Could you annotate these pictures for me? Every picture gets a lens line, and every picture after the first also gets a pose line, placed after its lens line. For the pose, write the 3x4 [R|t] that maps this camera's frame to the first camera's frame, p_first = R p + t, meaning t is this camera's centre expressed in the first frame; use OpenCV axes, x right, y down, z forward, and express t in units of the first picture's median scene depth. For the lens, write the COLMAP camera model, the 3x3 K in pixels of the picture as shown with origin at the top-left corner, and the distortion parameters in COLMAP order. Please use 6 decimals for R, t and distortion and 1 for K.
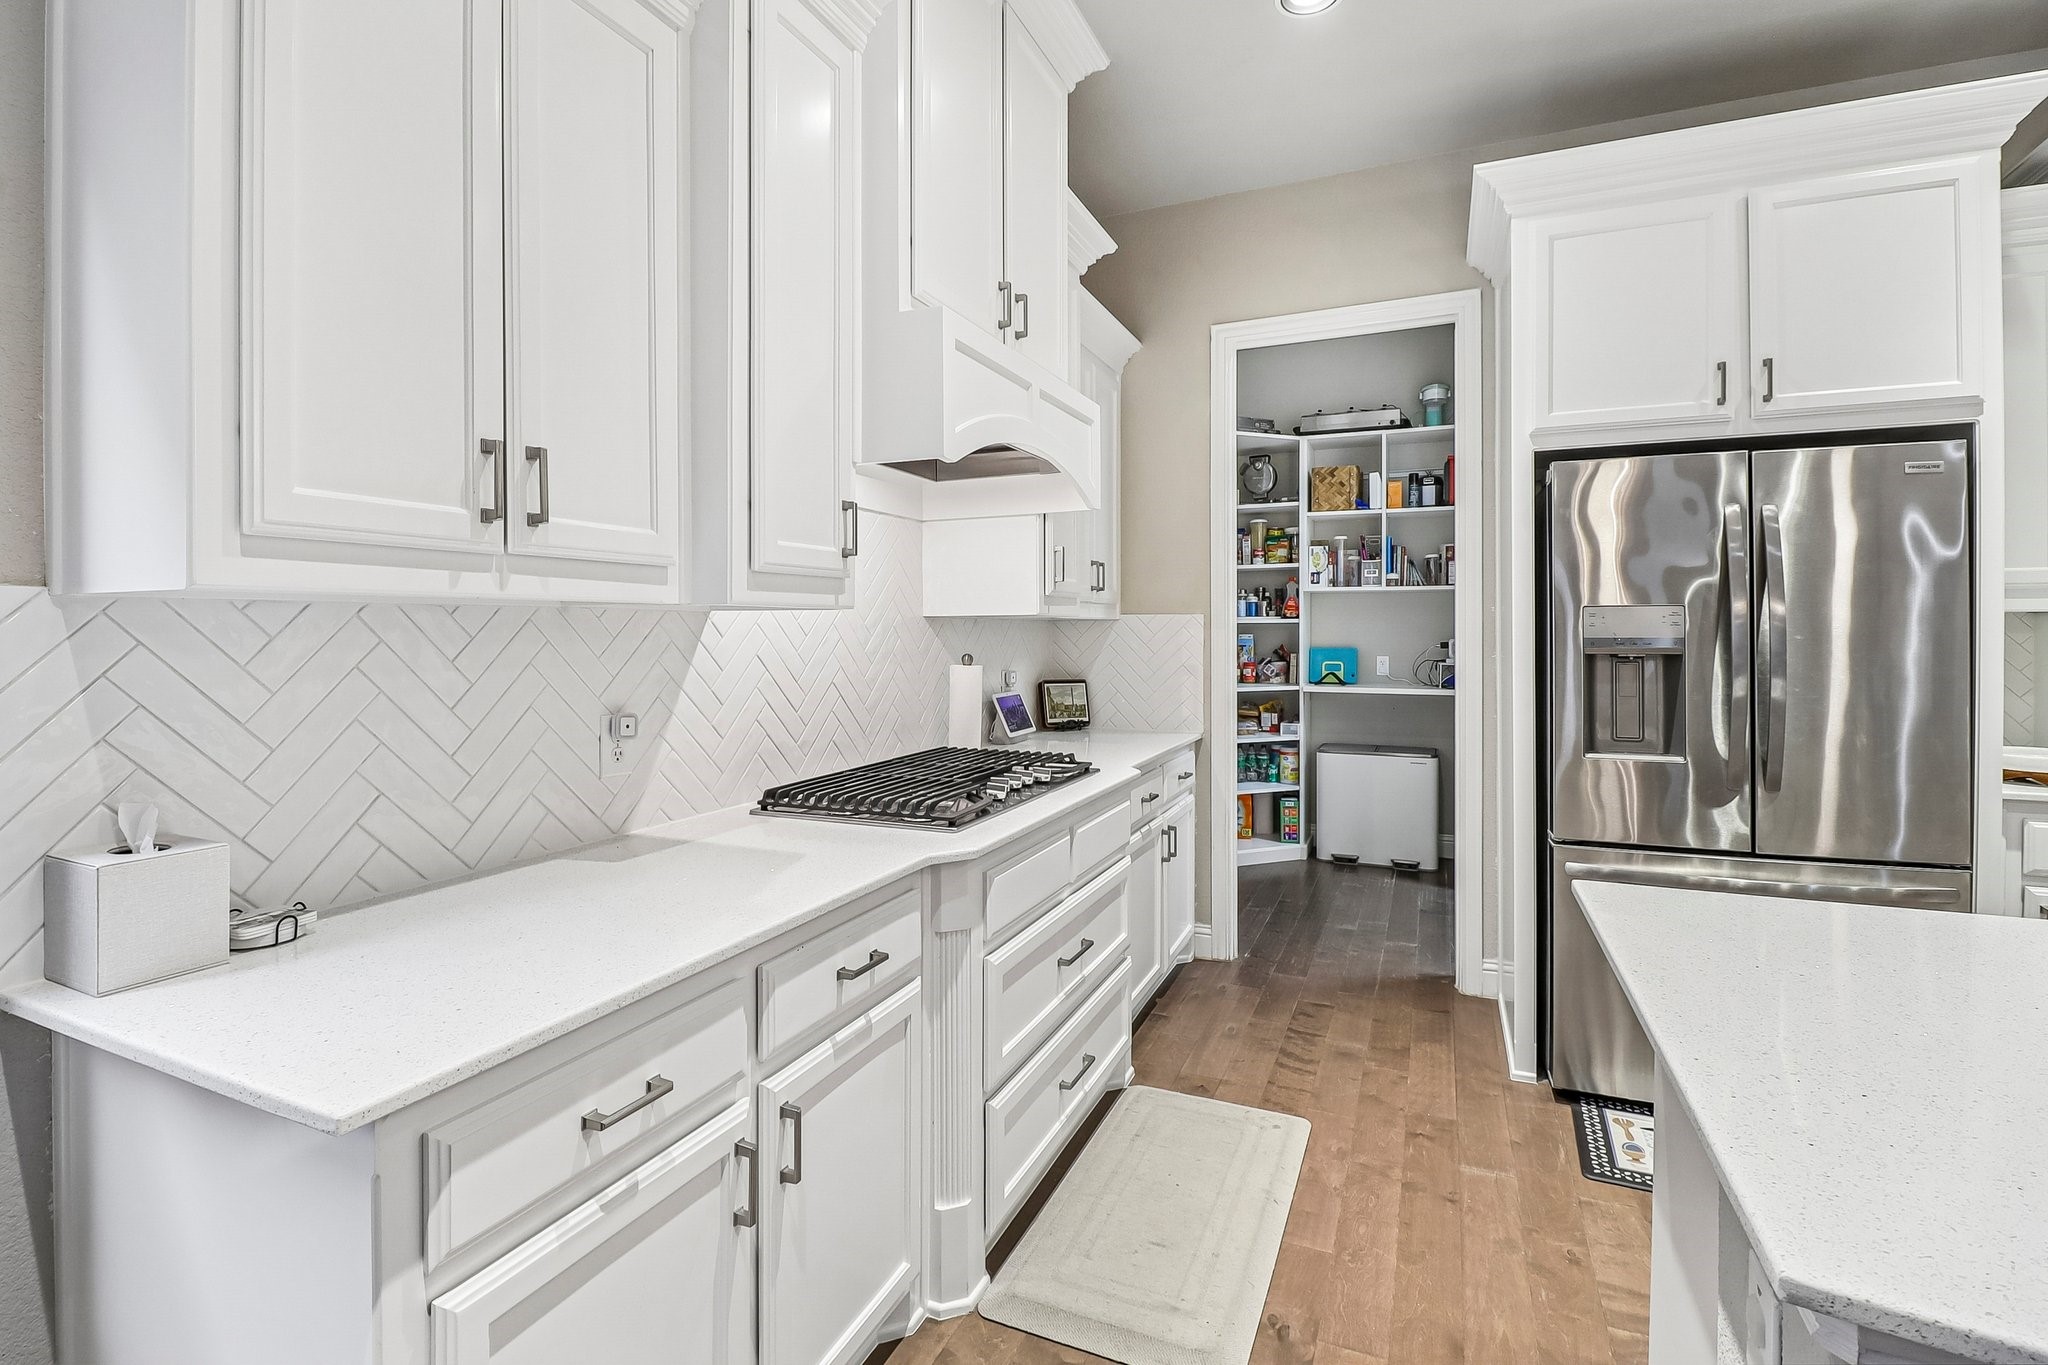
lens RADIAL K [[939.4, 0, 1003.7], [0, 939.4, 625.4], [0, 0, 1]] dist [-0.016404, -0.004690]
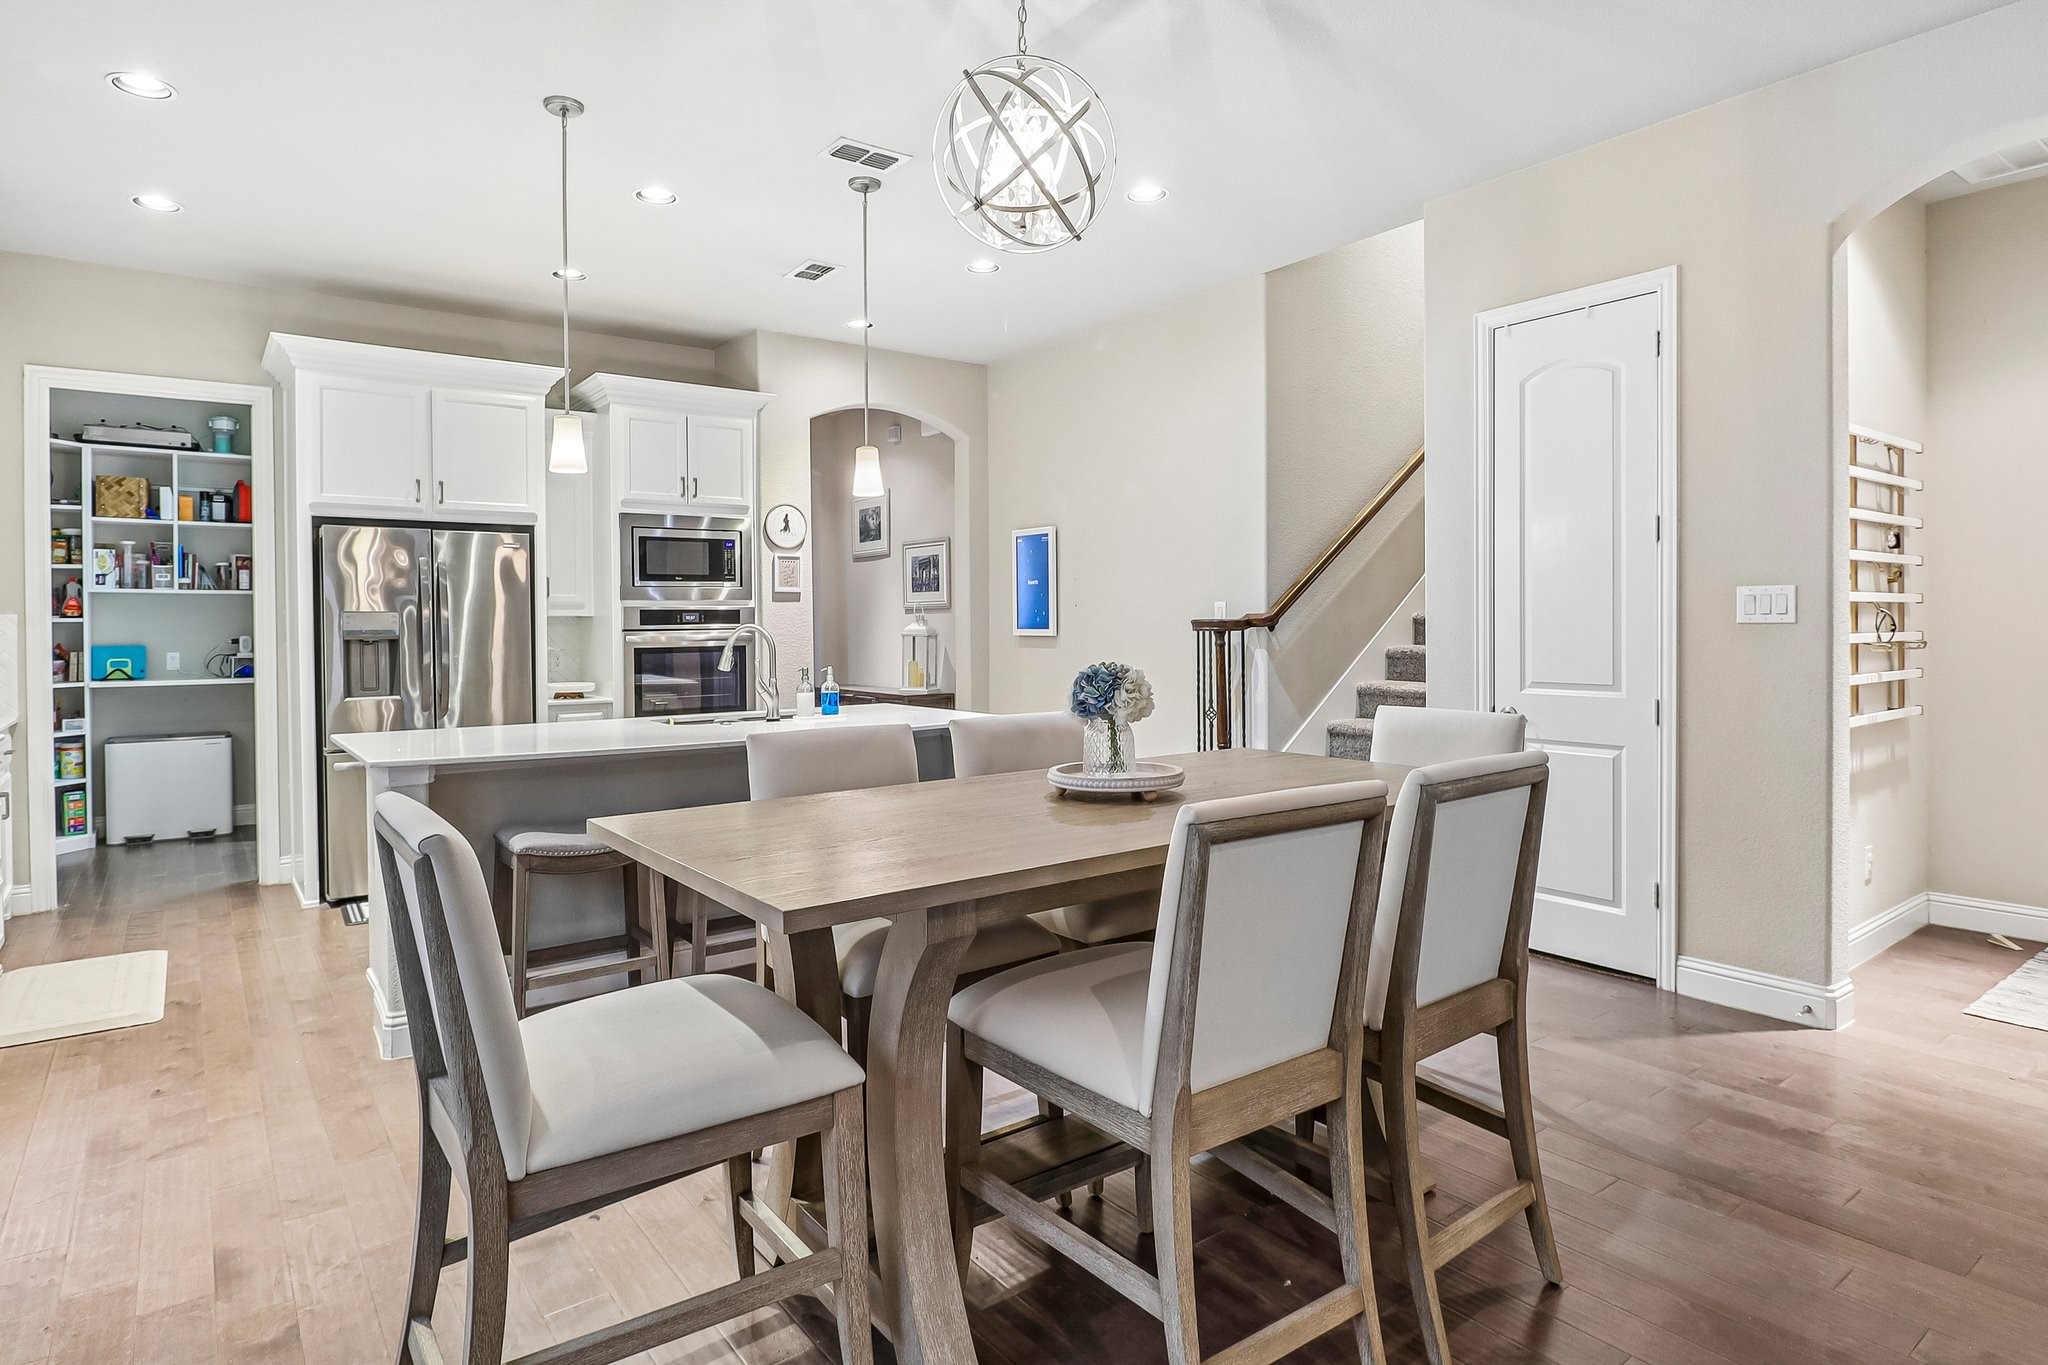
lens RADIAL K [[1110.7, 0, 983.4], [0, 1110.7, 643.2], [0, 0, 1]] dist [0.007241, -0.004354]
pose [[0.492581, -0.016745, 0.870106, -0.281553], [0.002825, 0.999840, 0.017642, 0.001784], [-0.870262, -0.006232, 0.492549, -0.502408]]
